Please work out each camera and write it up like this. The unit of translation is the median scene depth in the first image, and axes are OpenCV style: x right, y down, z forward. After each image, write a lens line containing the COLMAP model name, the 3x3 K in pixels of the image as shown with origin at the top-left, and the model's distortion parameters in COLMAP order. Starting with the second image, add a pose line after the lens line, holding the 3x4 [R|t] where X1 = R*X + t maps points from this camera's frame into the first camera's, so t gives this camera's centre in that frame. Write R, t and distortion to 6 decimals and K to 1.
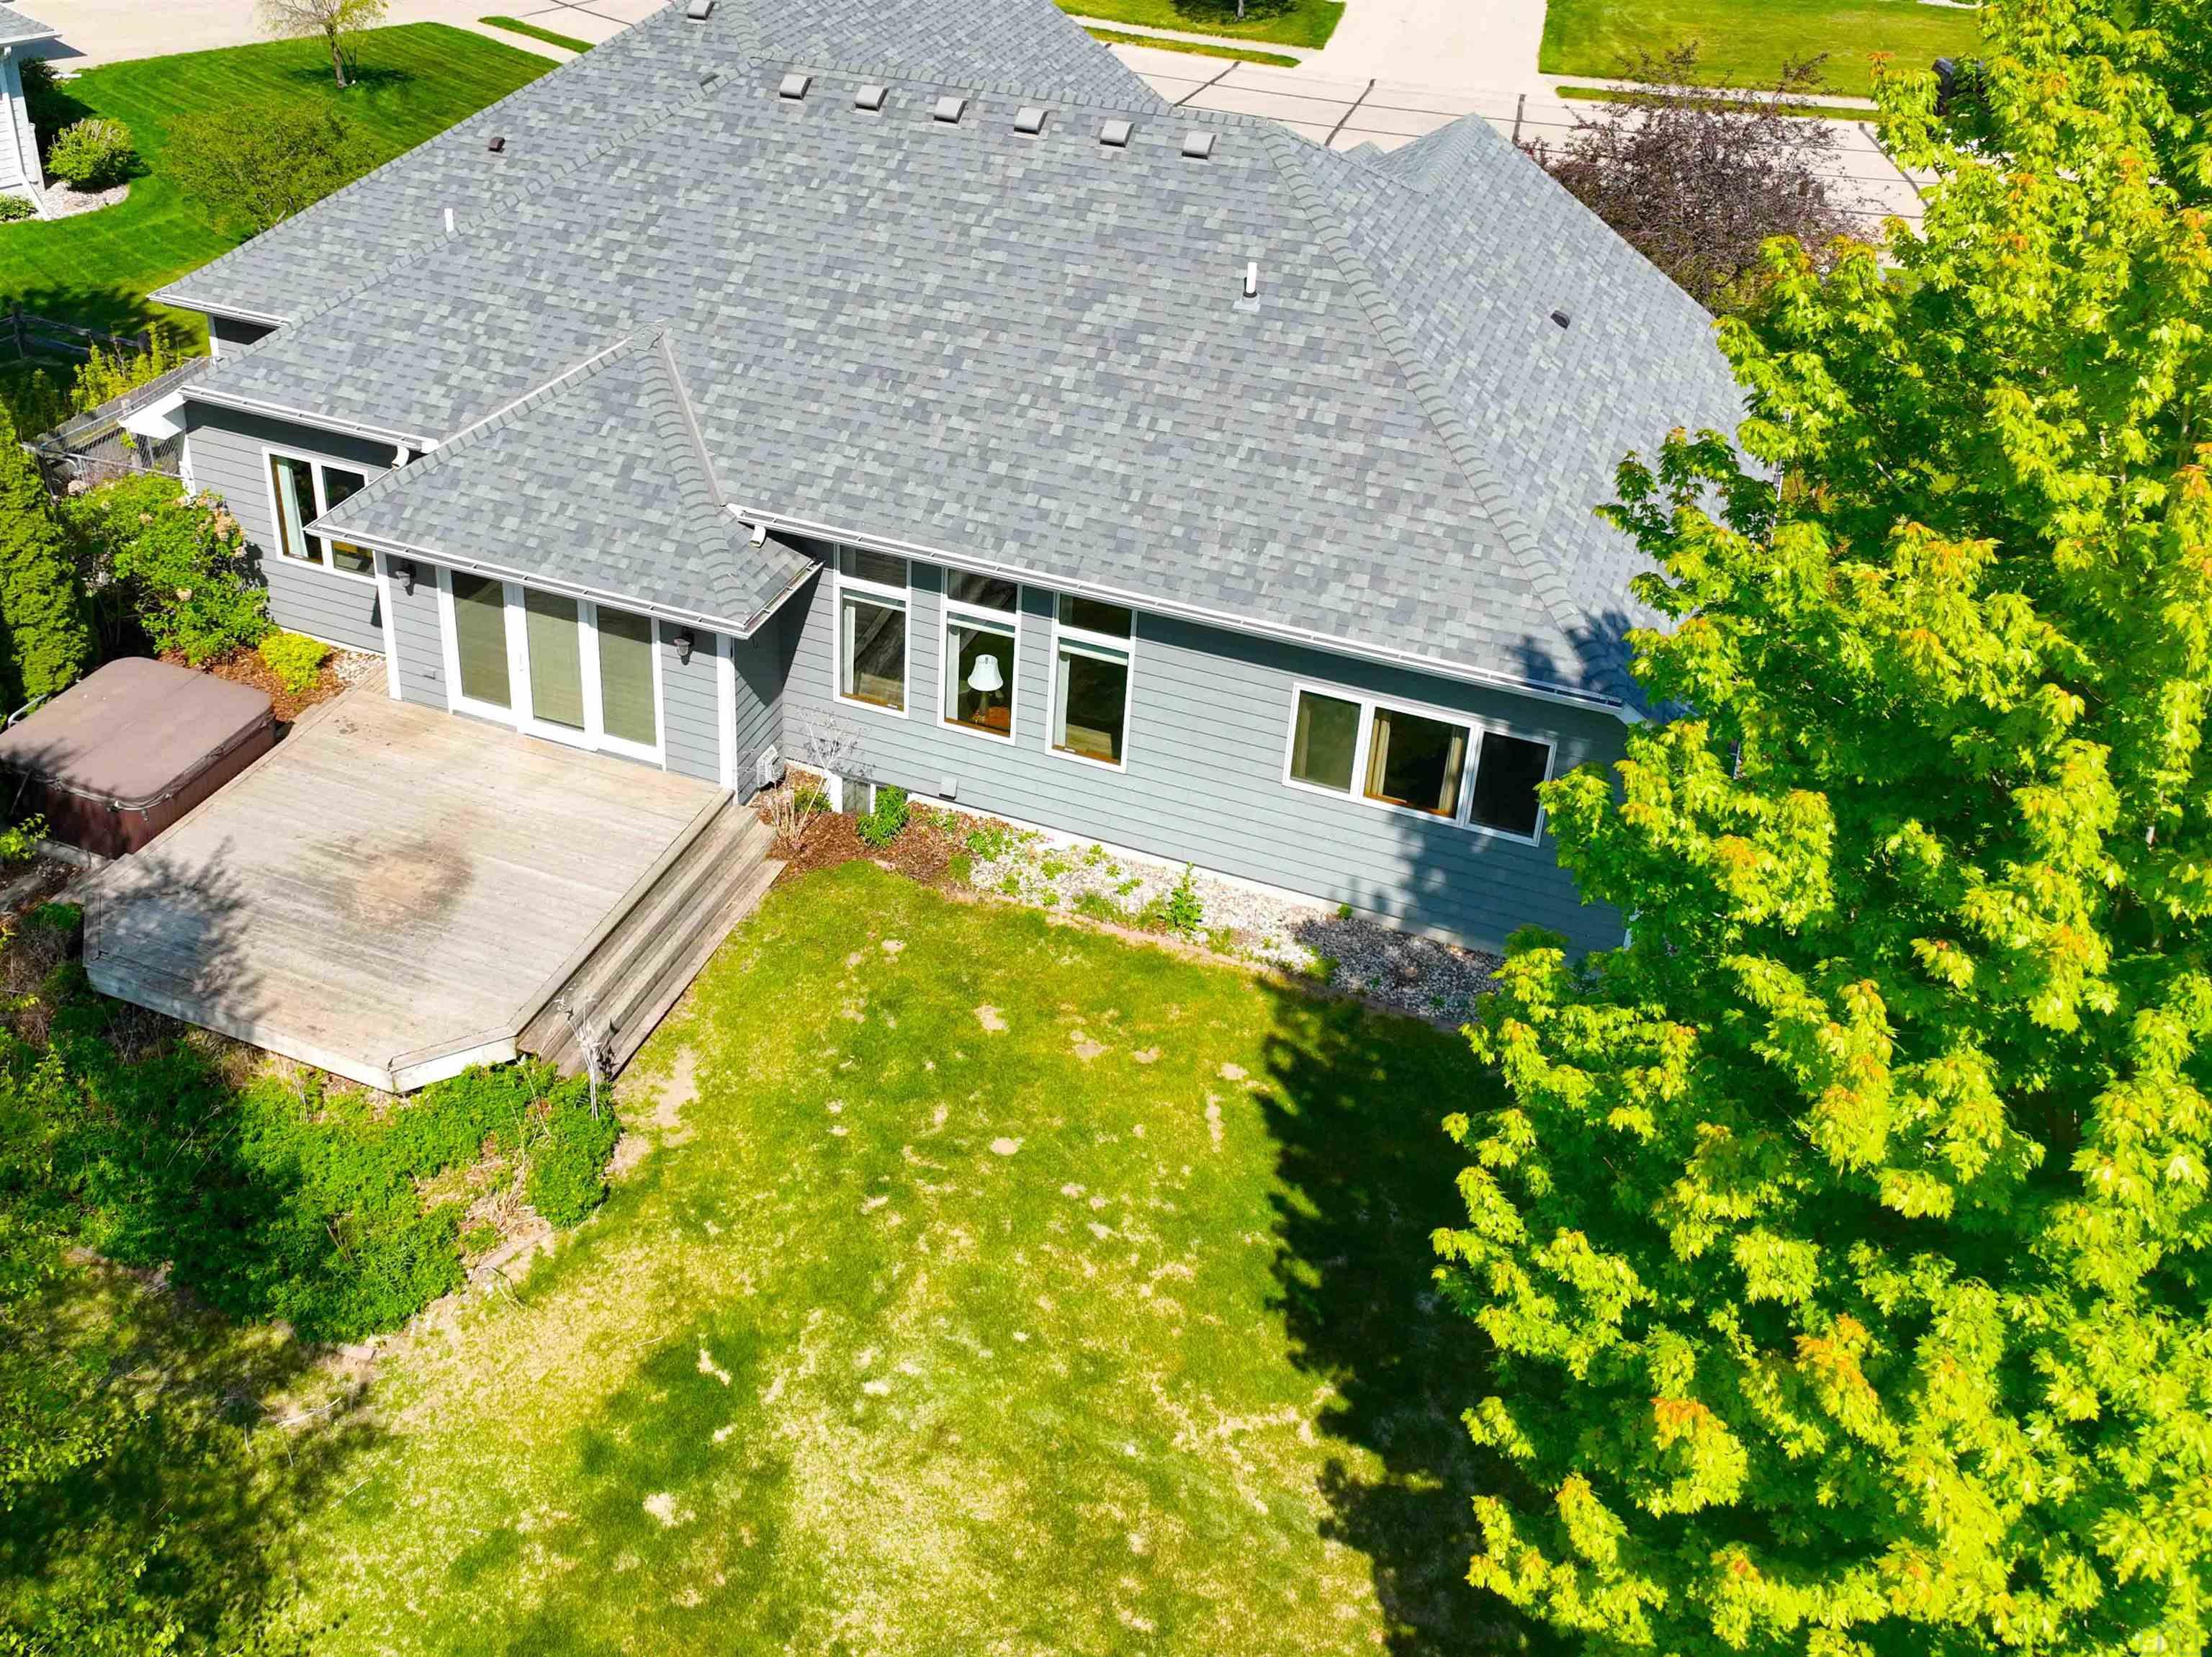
lens RADIAL K [[1384.4, 0, 1099.1], [0, 1384.4, 834.5], [0, 0, 1]] dist [0.008045, 0.000930]
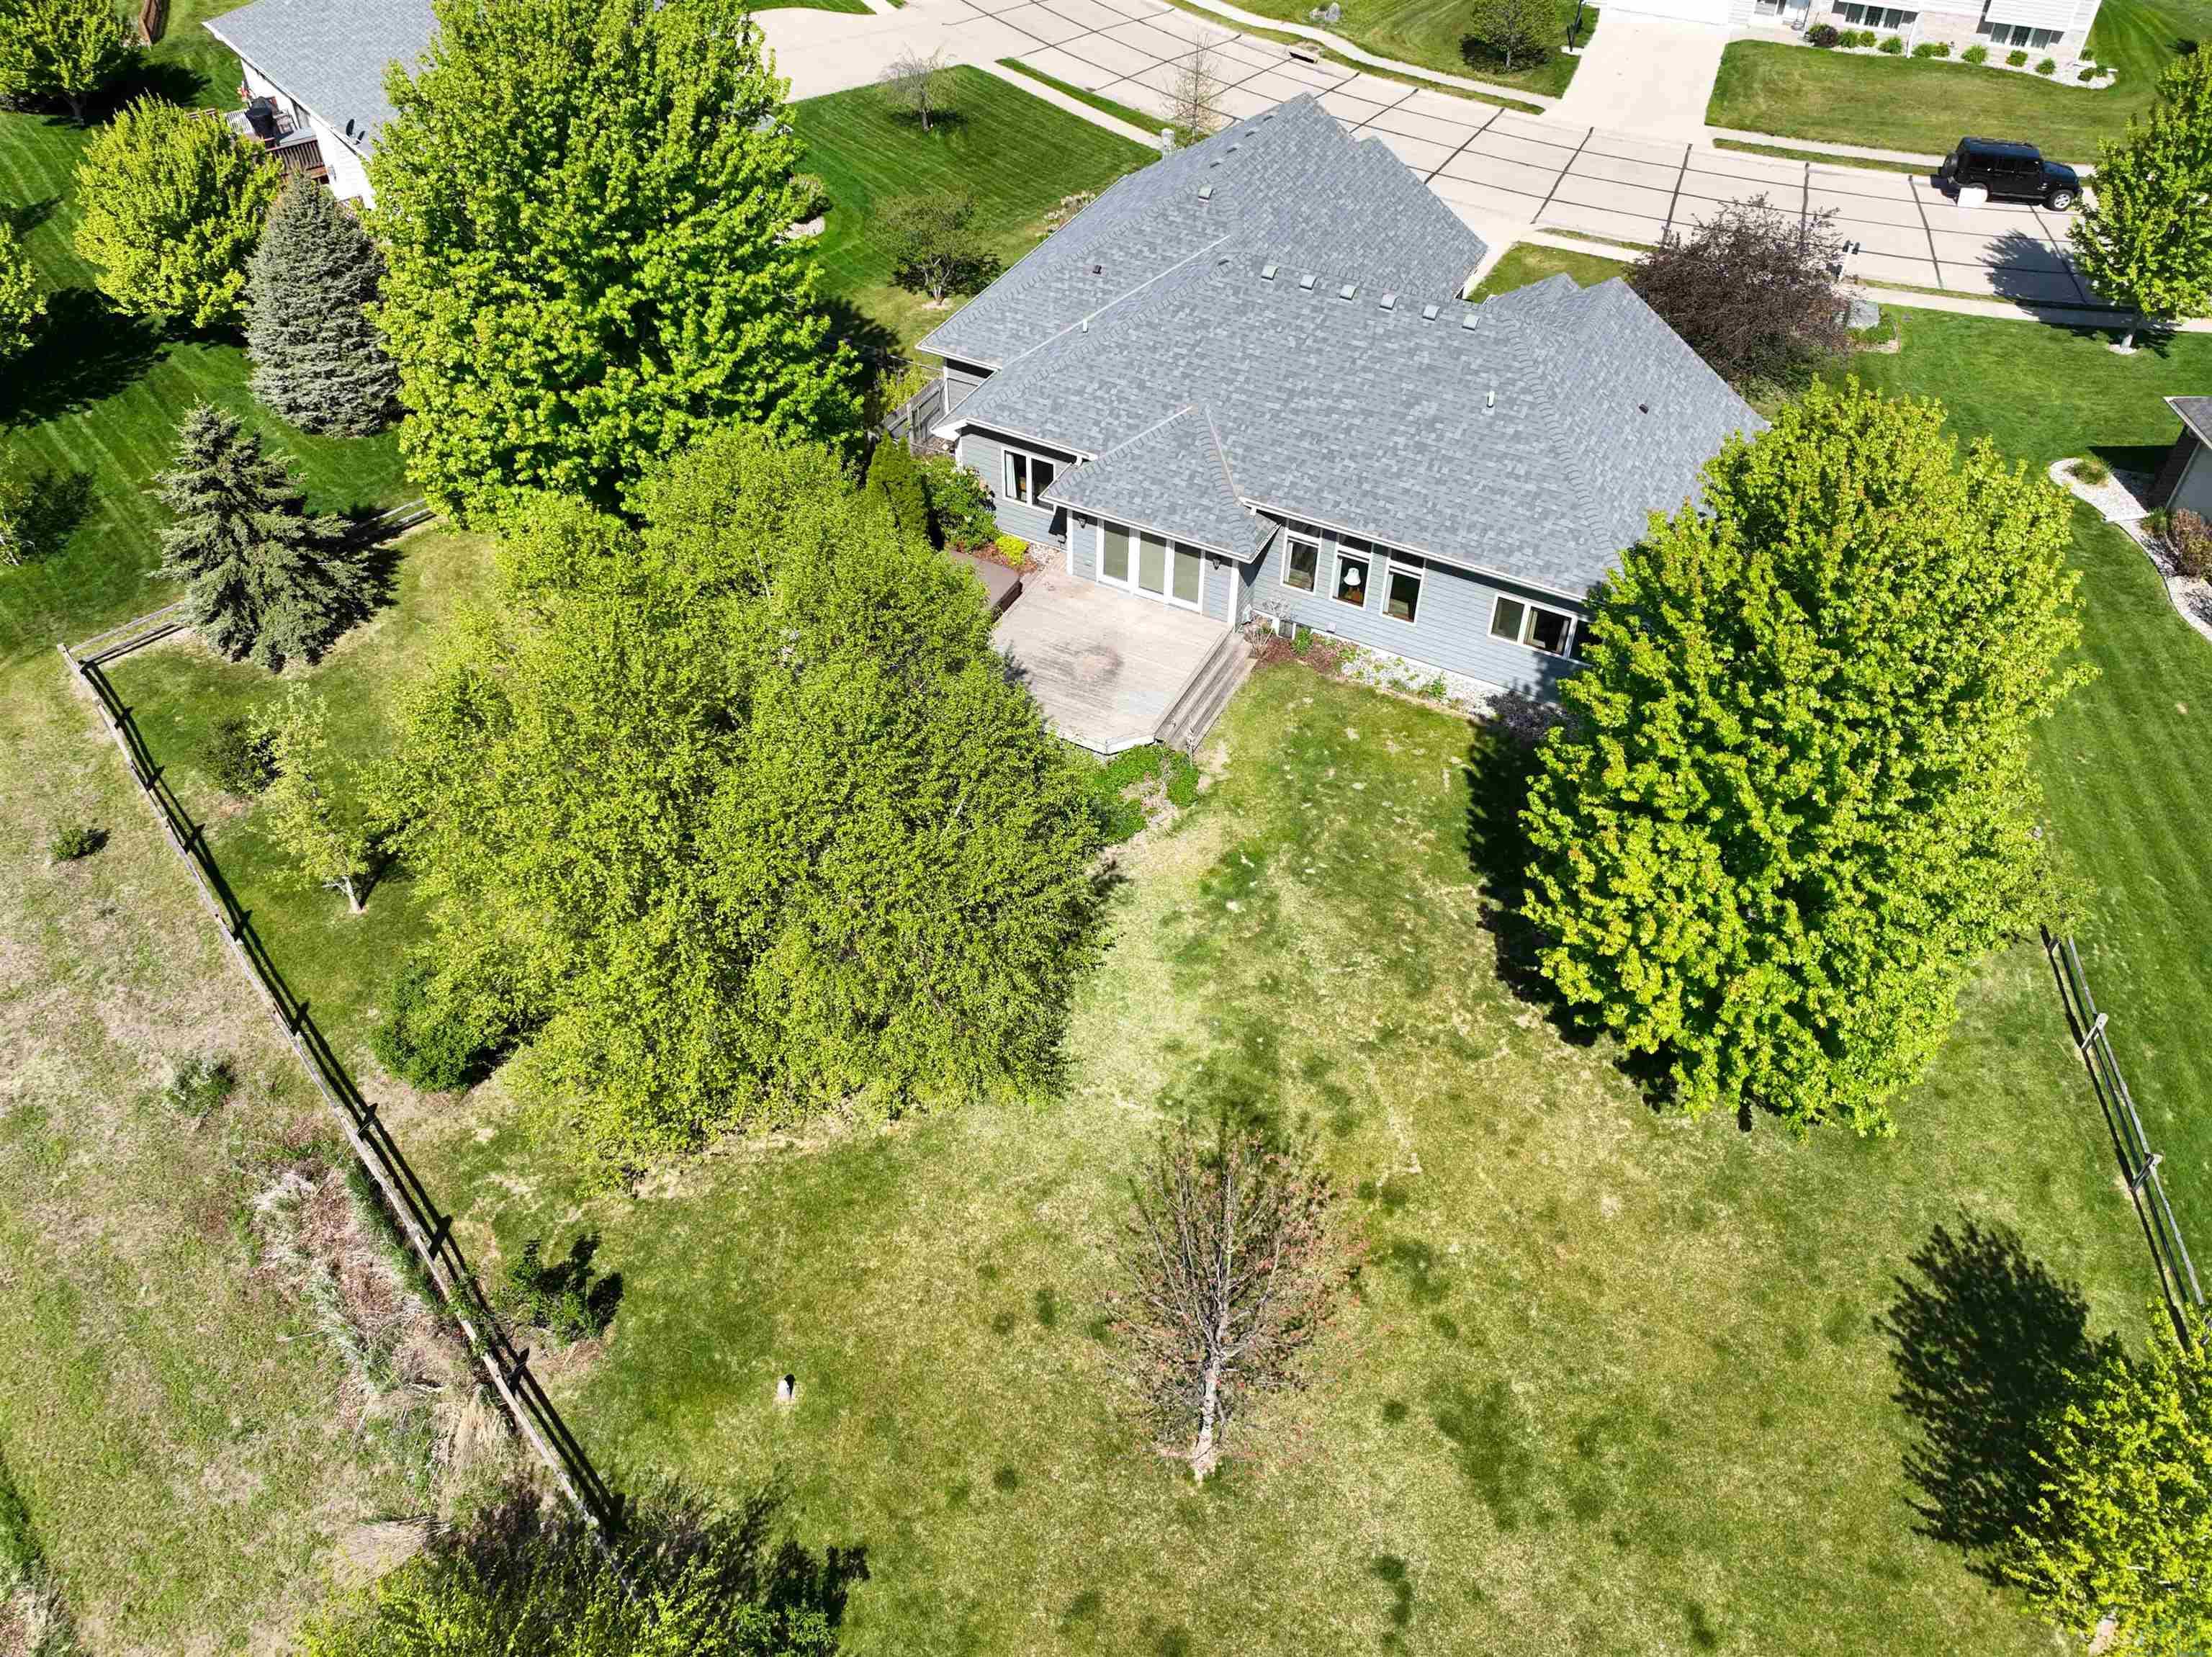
lens RADIAL K [[1384.4, 0, 1099.1], [0, 1384.4, 834.5], [0, 0, 1]] dist [0.008045, 0.000930]
pose [[0.988638, 0.049023, -0.142097, -0.157162], [-0.015415, 0.973405, 0.228573, -0.228290], [0.149523, -0.223786, 0.963101, -1.351968]]
